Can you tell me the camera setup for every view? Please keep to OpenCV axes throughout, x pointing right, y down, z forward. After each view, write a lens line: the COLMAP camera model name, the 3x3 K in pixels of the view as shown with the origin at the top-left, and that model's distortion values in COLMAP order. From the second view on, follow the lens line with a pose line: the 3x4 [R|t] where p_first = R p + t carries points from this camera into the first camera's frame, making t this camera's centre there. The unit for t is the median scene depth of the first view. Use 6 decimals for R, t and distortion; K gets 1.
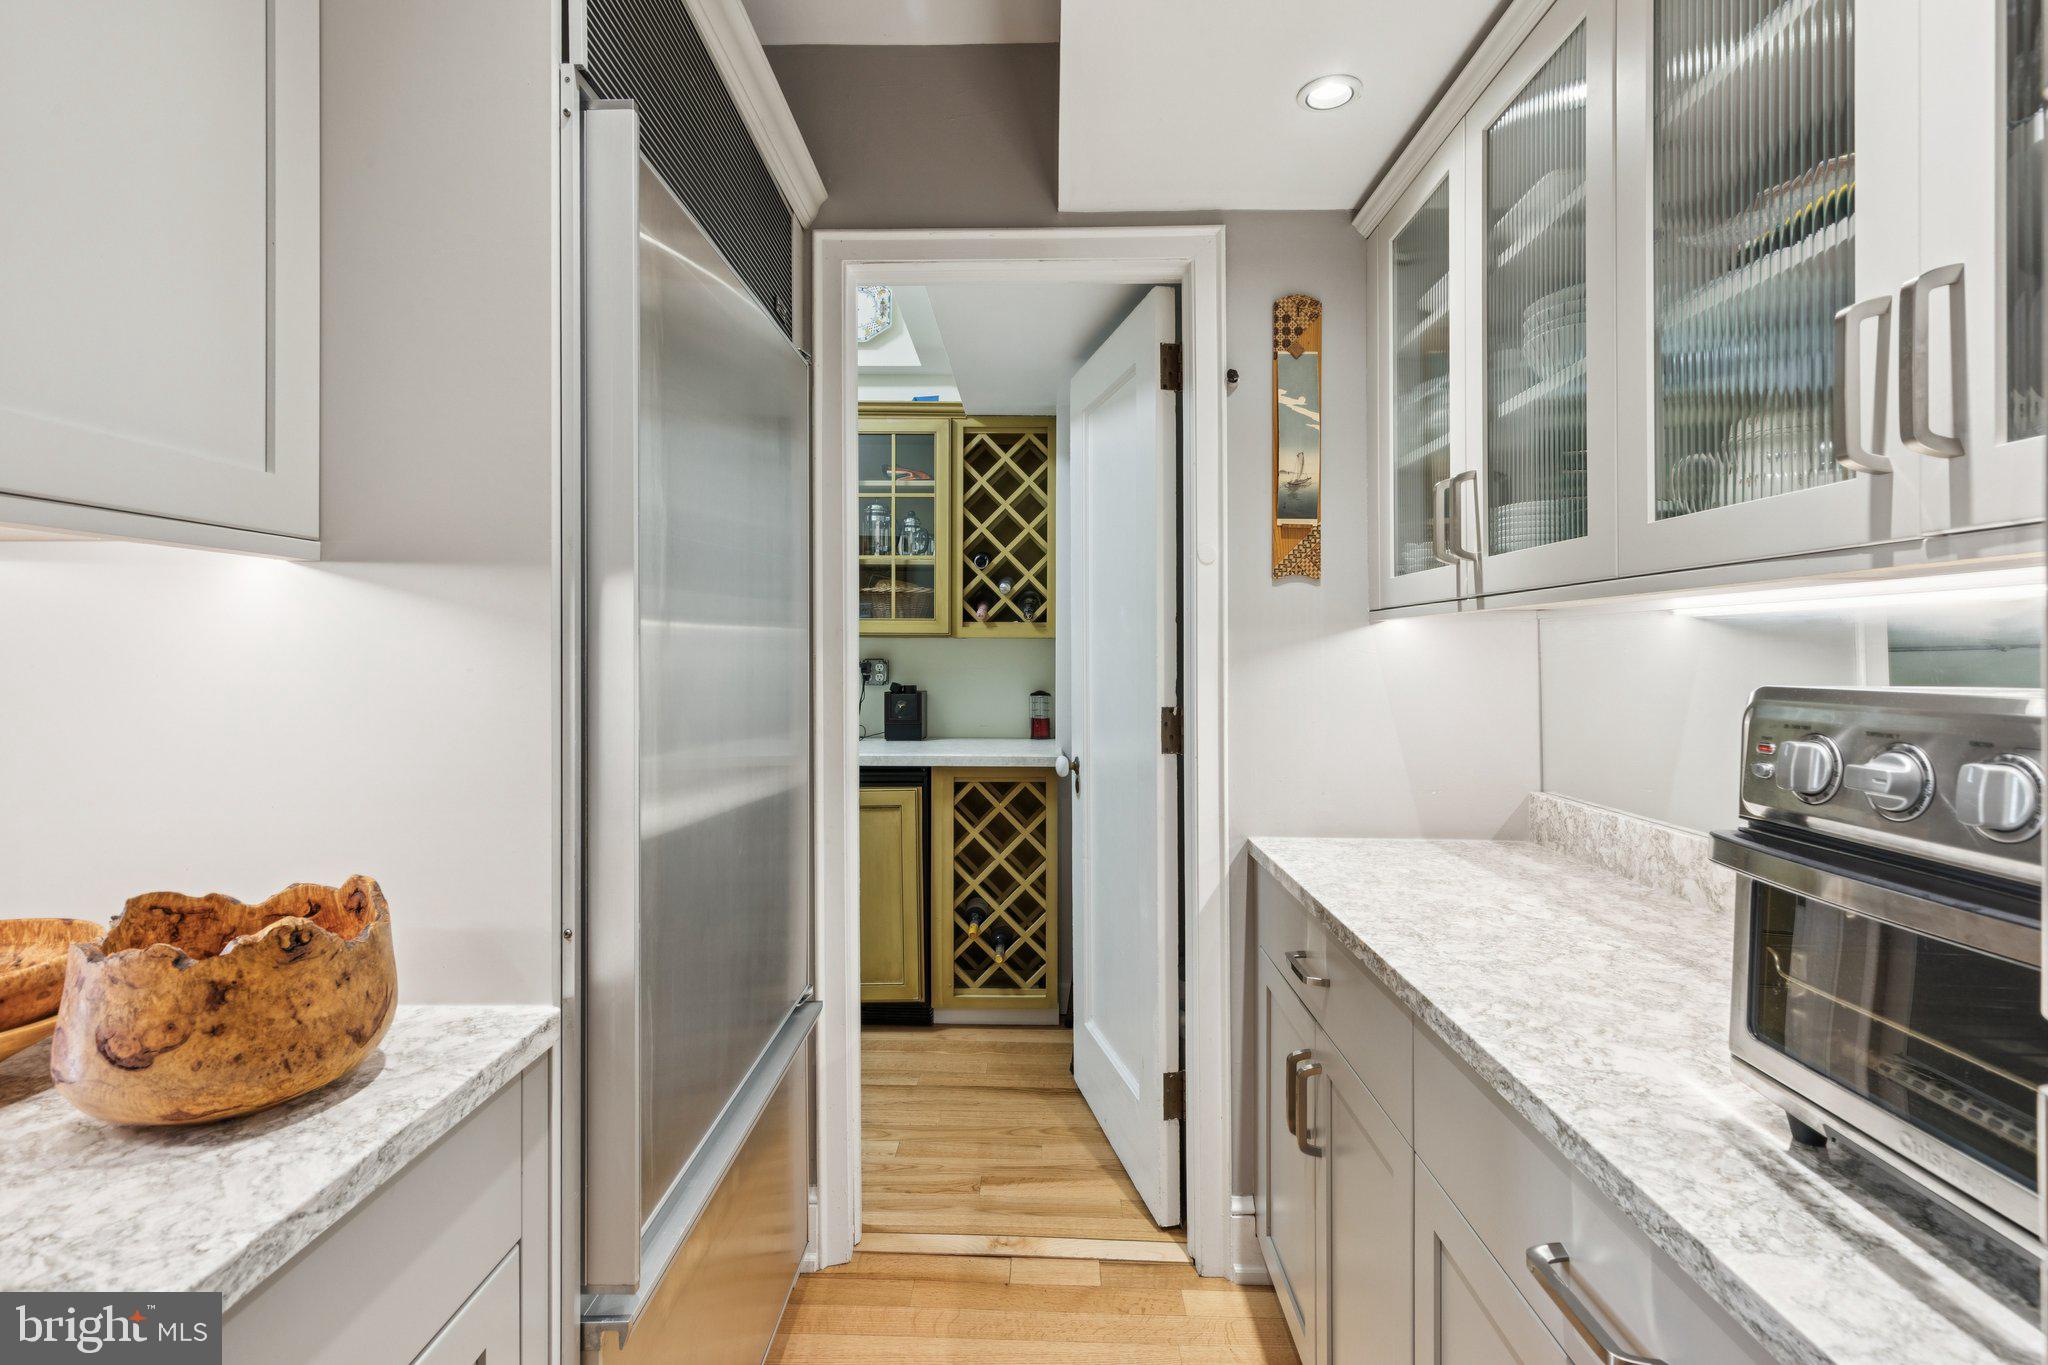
lens RADIAL K [[944.6, 0, 1026.9], [0, 944.6, 637.7], [0, 0, 1]] dist [0.000291, -0.000479]
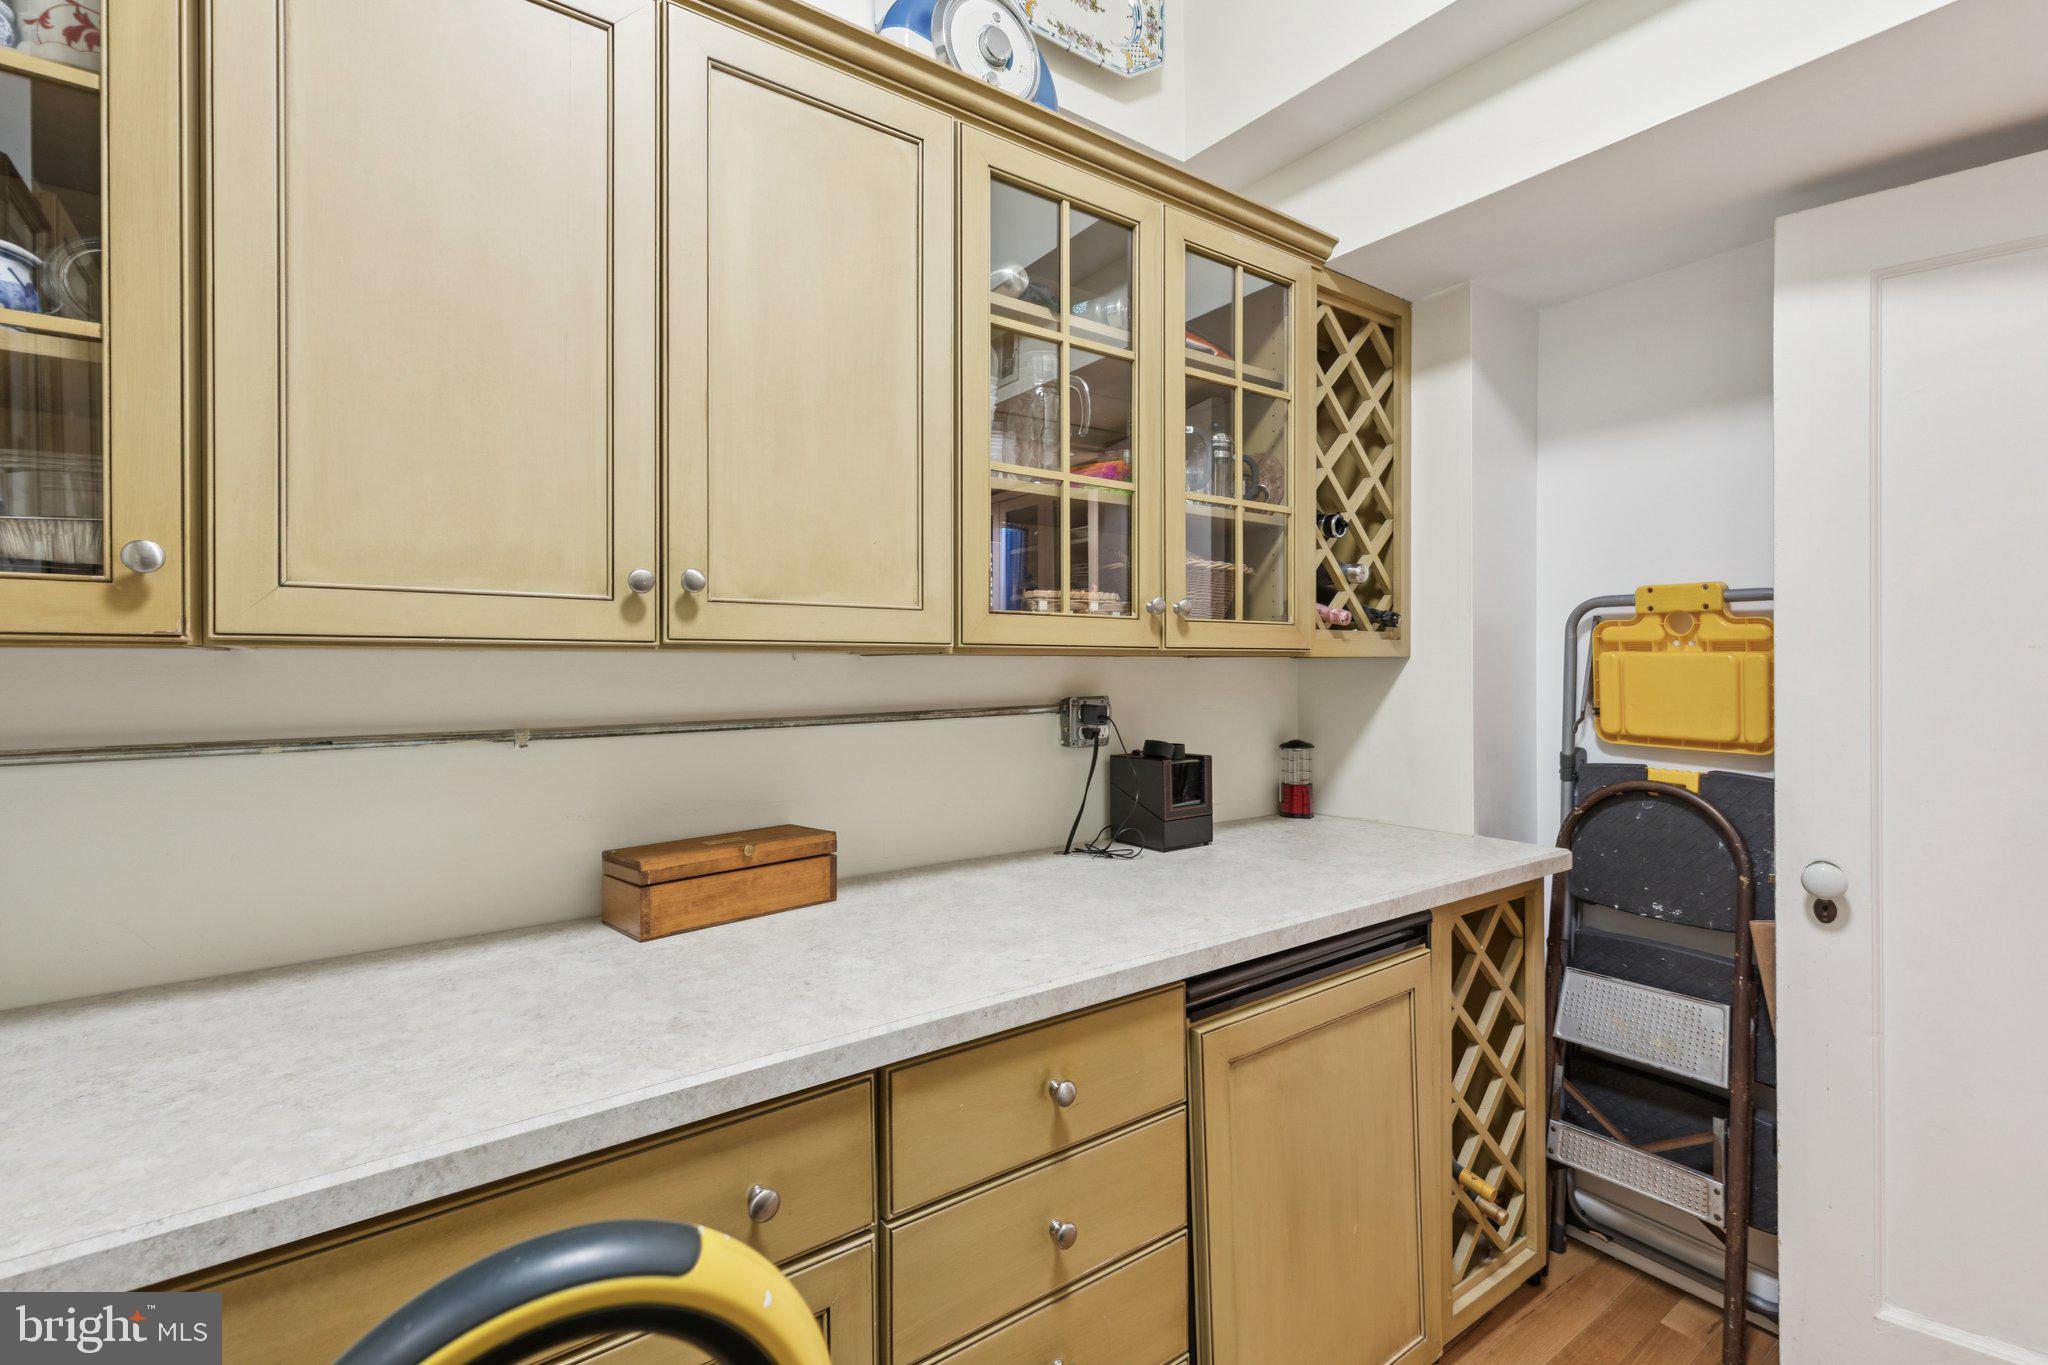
lens RADIAL K [[926.9, 0, 1039.3], [0, 926.9, 676.2], [0, 0, 1]] dist [0.001746, -0.000389]
pose [[0.792996, 0.001604, 0.609225, -0.529000], [-0.010366, 0.999887, 0.010861, 0.008754], [-0.609139, -0.014928, 0.792923, 0.656060]]
